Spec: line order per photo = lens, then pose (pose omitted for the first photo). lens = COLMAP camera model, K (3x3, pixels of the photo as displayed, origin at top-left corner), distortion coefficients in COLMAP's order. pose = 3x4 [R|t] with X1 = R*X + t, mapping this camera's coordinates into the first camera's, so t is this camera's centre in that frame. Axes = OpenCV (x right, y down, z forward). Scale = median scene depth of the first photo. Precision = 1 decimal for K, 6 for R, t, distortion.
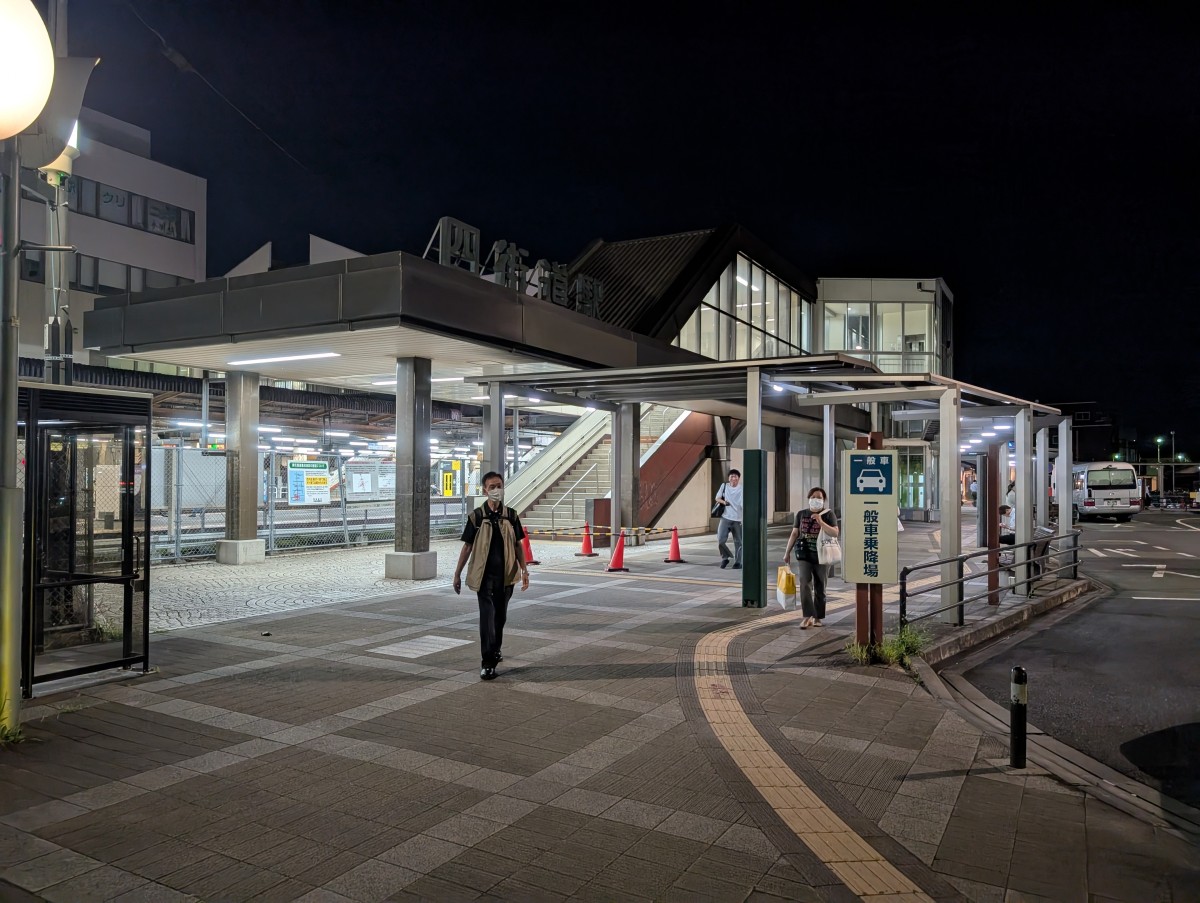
lens RADIAL K [[868.3, 0, 601.0], [0, 868.3, 456.7], [0, 0, 1]] dist [0.013307, -0.015374]
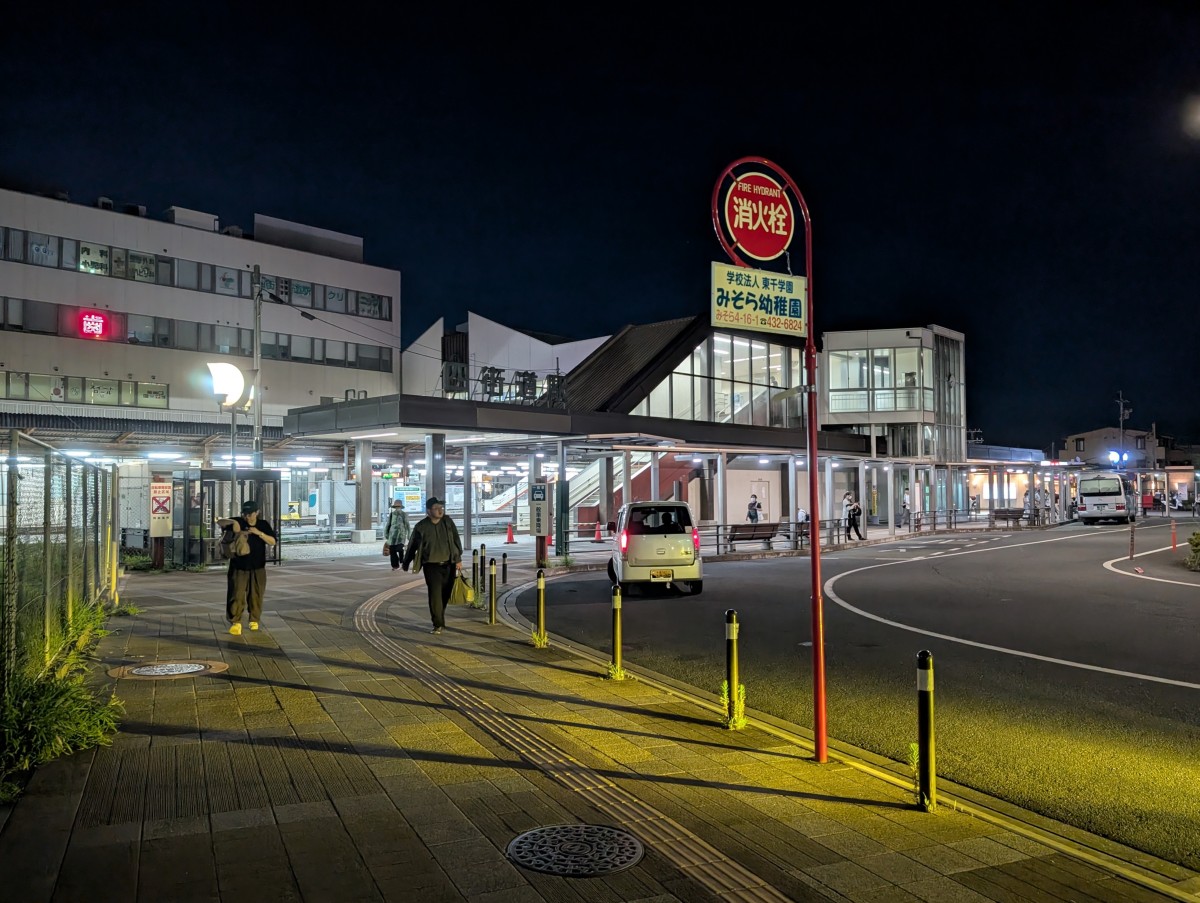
lens RADIAL K [[868.3, 0, 597.7], [0, 868.3, 451.9], [0, 0, 1]] dist [0.013307, -0.015374]
pose [[0.968114, -0.026309, -0.249125, 0.235810], [0.020857, 0.999482, -0.024501, -0.007066], [0.249640, 0.018524, 0.968161, -0.296627]]
